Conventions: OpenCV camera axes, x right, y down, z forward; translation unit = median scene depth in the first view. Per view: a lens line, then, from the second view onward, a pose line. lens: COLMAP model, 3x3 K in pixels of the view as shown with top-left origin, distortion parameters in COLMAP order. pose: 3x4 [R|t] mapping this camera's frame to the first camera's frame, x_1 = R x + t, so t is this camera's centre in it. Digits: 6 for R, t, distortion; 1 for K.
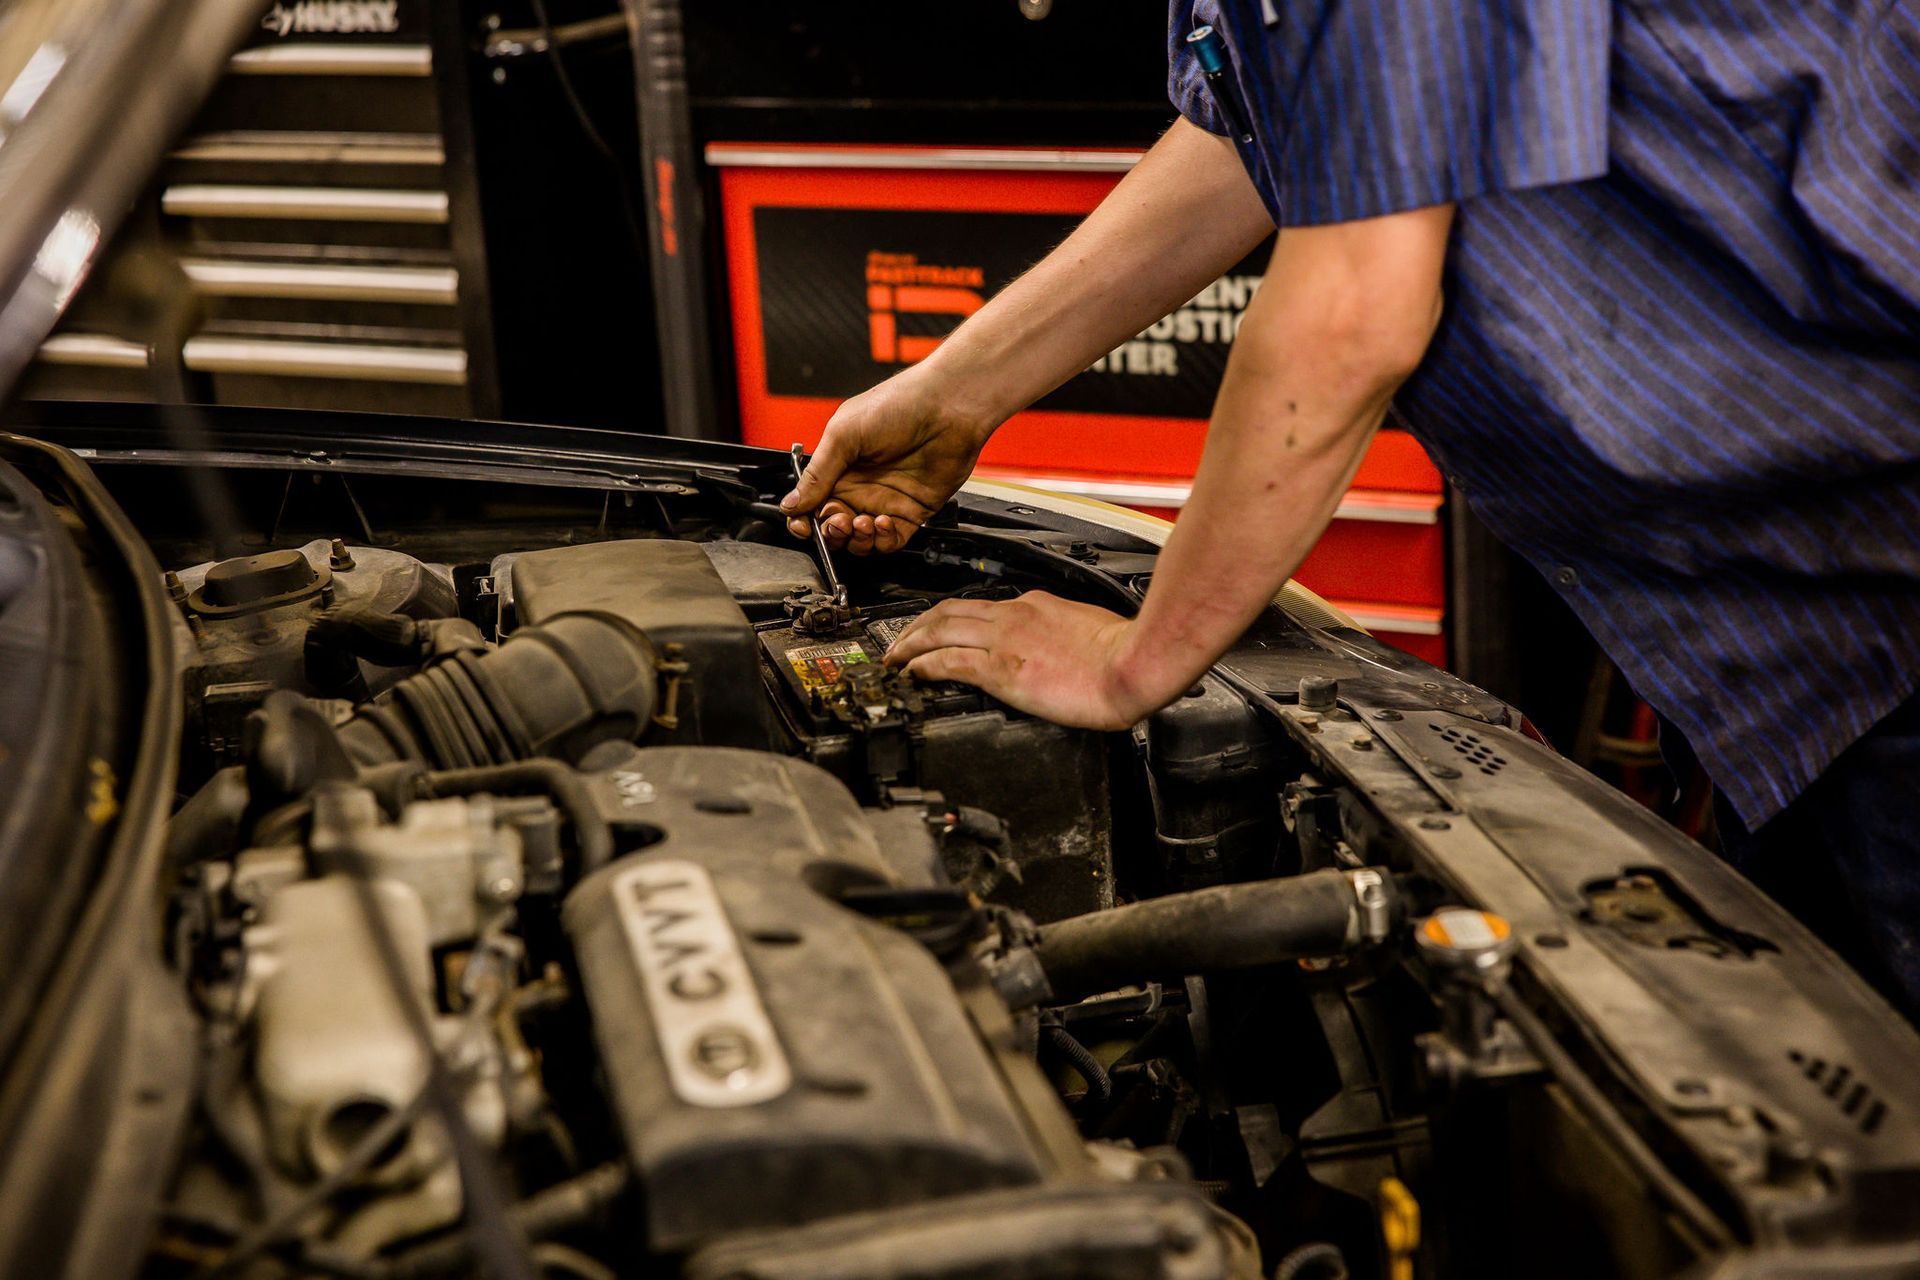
lens RADIAL K [[3835.7, 0, 960.0], [0, 3835.7, 640.0], [0, 0, 1]] dist [0.024724, 0.284701]
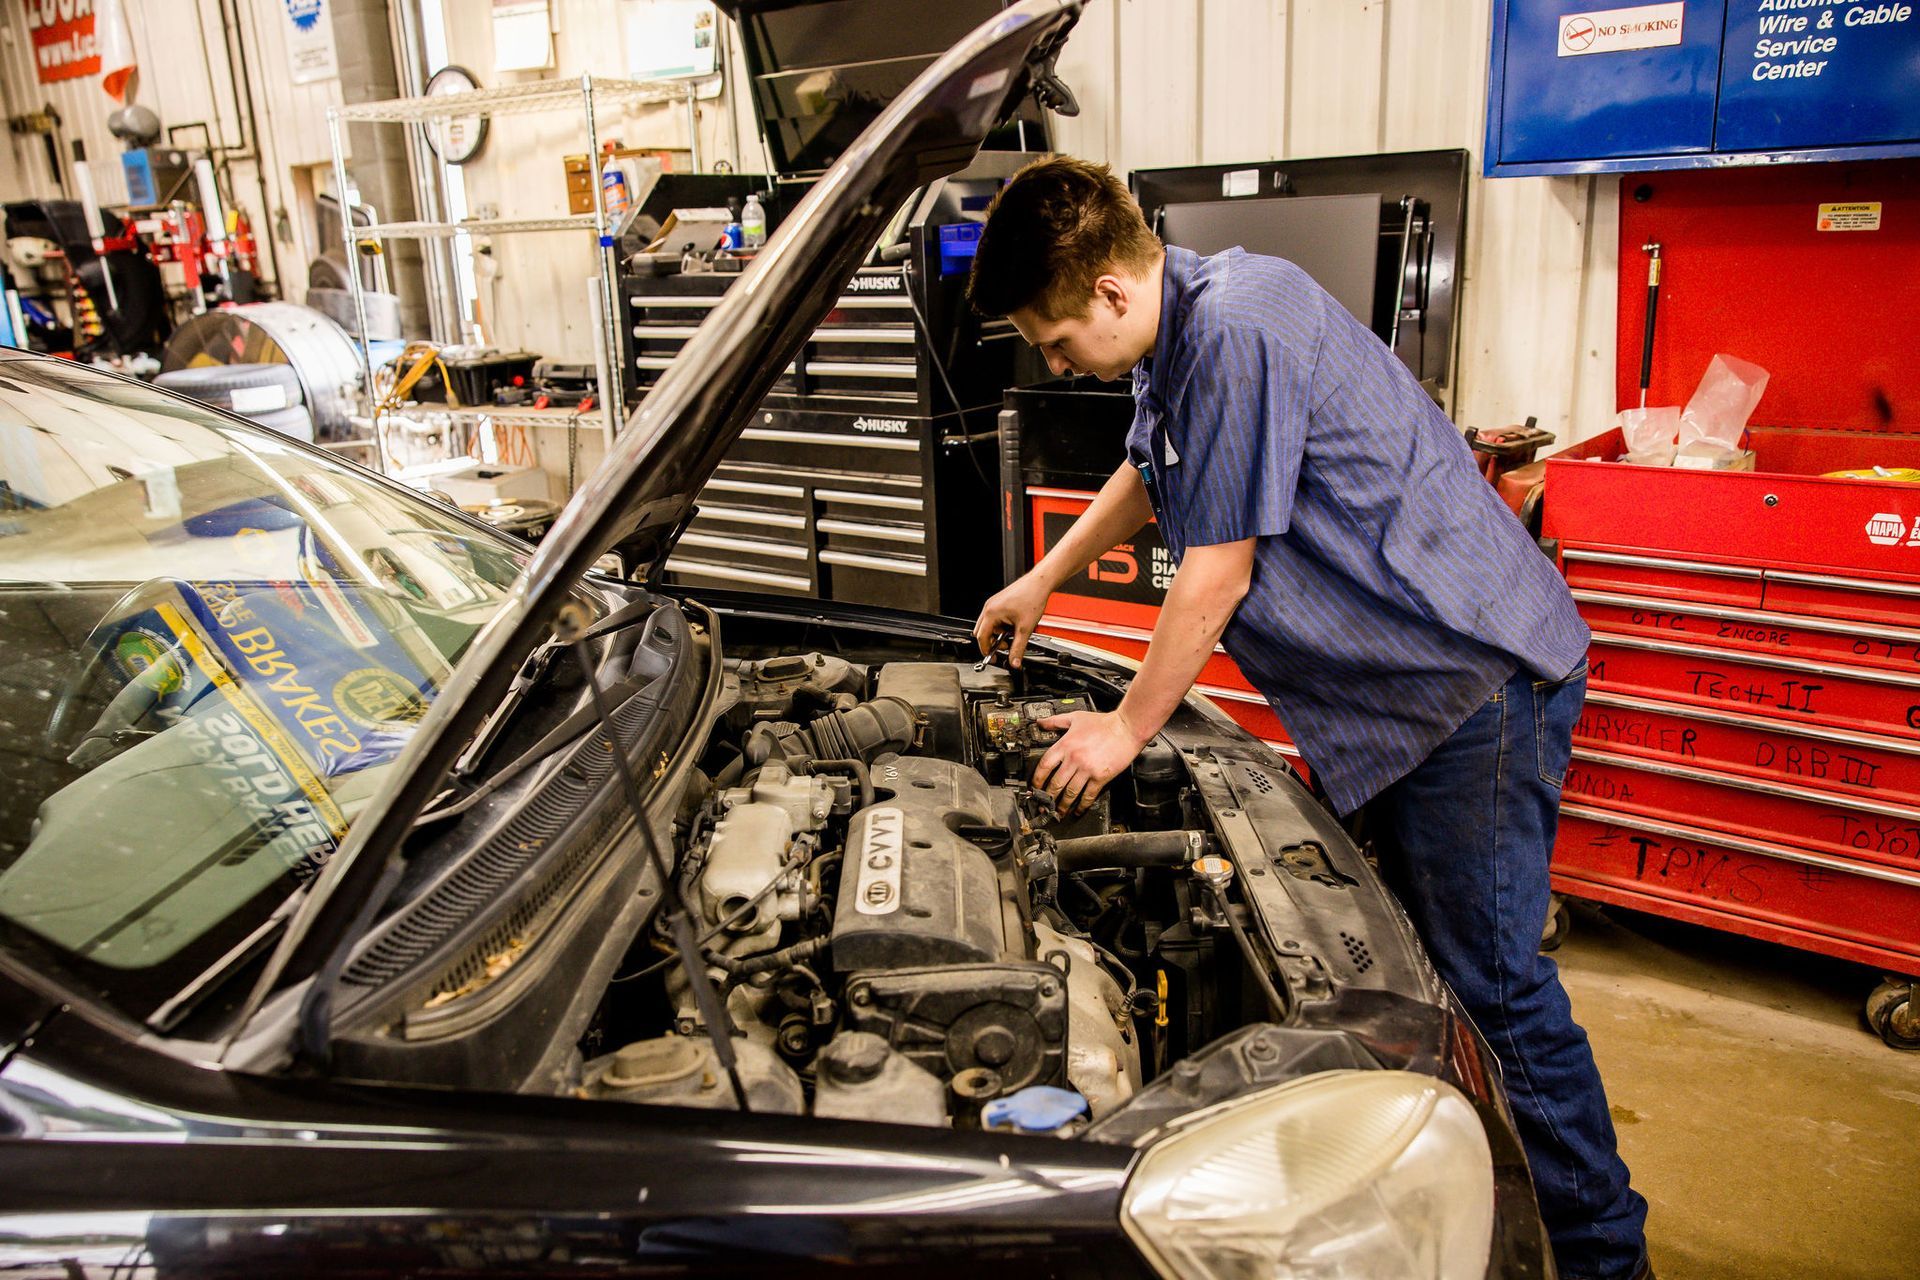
lens RADIAL K [[1633.3, 0, 960.0], [0, 1633.3, 640.0], [0, 0, 1]] dist [0.007784, 0.005650]
pose [[0.978082, 0.072317, -0.195259, 0.156881], [-0.071905, 0.997369, 0.009208, -0.059714], [0.195411, 0.005034, 0.980709, -0.031596]]
